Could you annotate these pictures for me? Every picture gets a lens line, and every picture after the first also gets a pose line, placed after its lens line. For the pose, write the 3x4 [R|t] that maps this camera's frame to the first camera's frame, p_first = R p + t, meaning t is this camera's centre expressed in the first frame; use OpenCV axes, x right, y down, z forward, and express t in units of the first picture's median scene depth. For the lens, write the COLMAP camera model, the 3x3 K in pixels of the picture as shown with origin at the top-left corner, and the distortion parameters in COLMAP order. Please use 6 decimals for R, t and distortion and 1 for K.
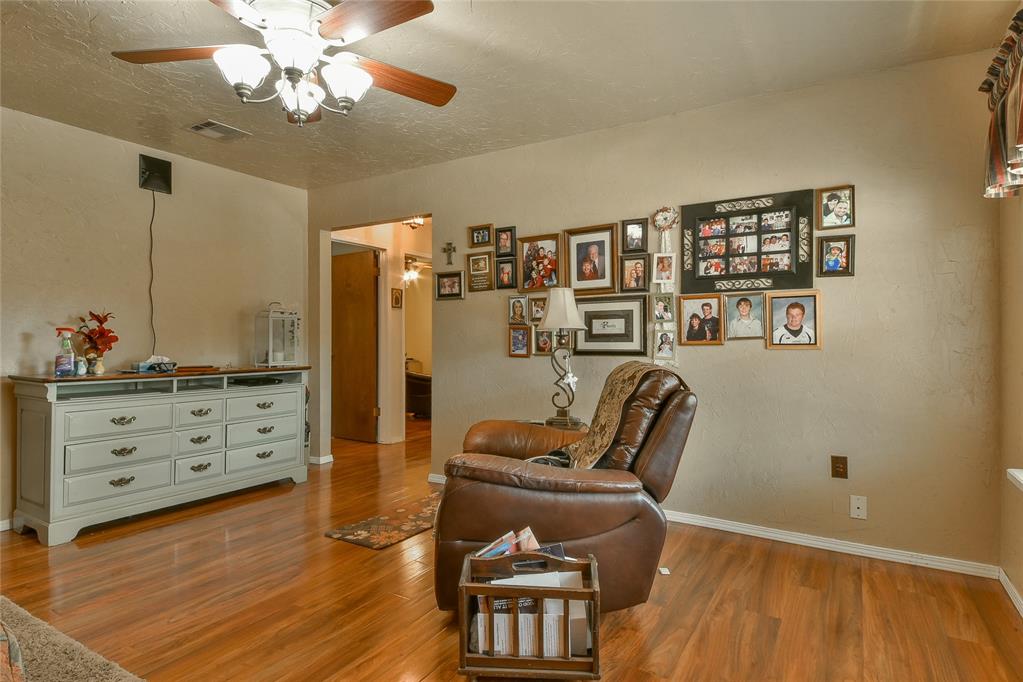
lens RADIAL K [[558.9, 0, 515.3], [0, 558.9, 337.1], [0, 0, 1]] dist [0.040433, -0.023473]
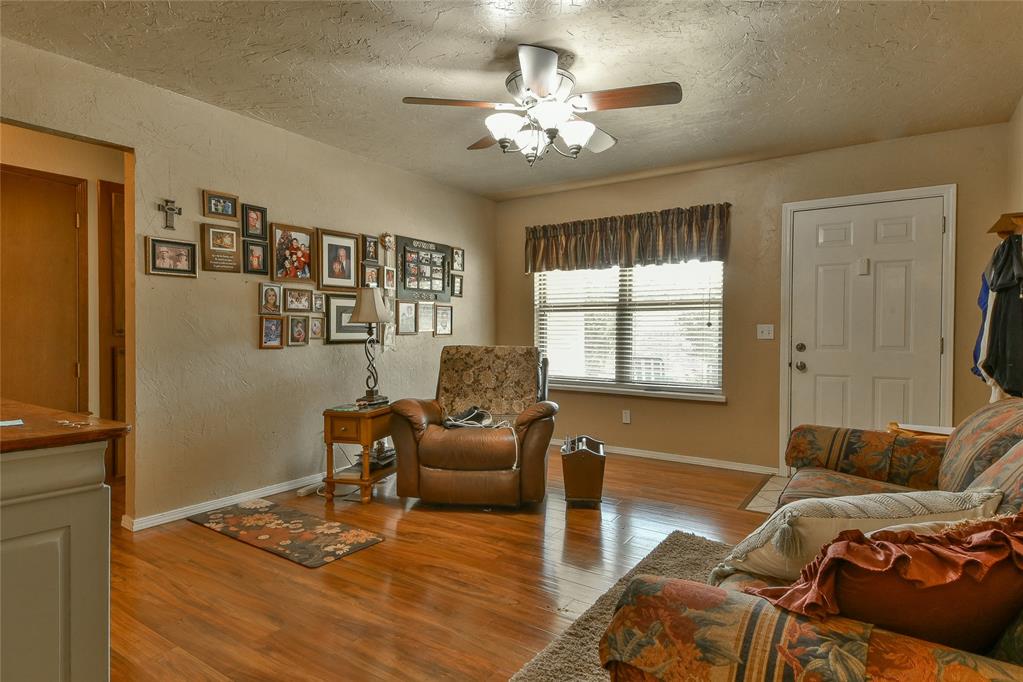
lens RADIAL K [[558.9, 0, 511.8], [0, 558.9, 338.5], [0, 0, 1]] dist [0.040433, -0.023473]
pose [[0.055988, -0.010399, 0.998377, -0.964726], [-0.010641, 0.999883, 0.011012, 0.003918], [-0.998375, -0.011240, 0.055871, 0.567013]]
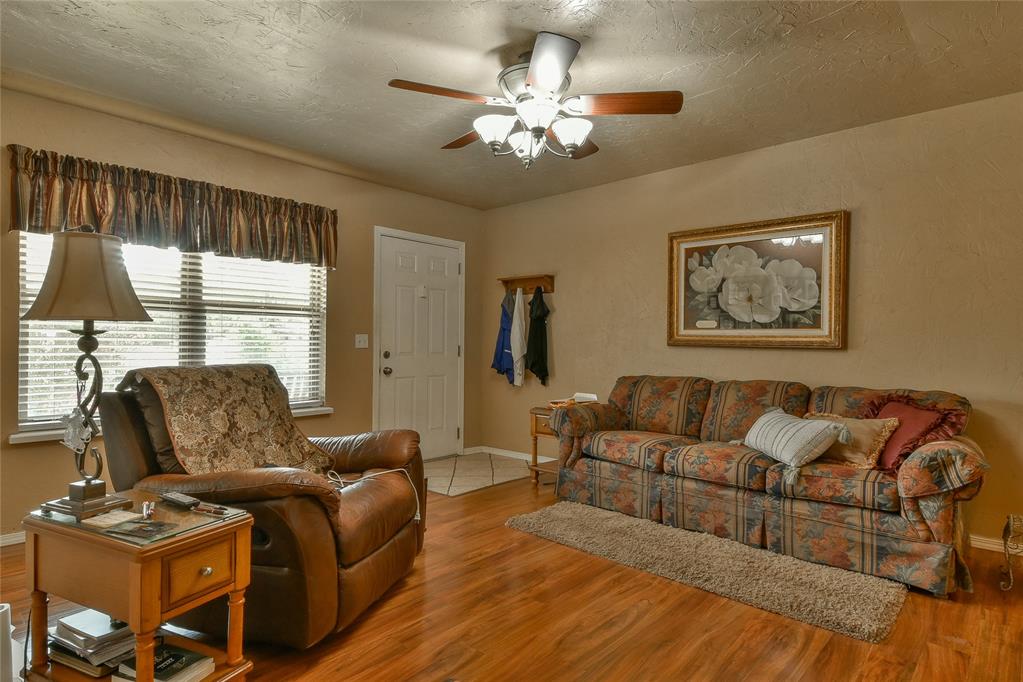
lens RADIAL K [[558.9, 0, 514.7], [0, 558.9, 339.3], [0, 0, 1]] dist [0.040433, -0.023473]
pose [[-0.979986, -0.005244, 0.198999, -0.338276], [-0.007784, 0.999898, -0.011983, 0.005524], [-0.198915, -0.013293, -0.979927, 1.261218]]
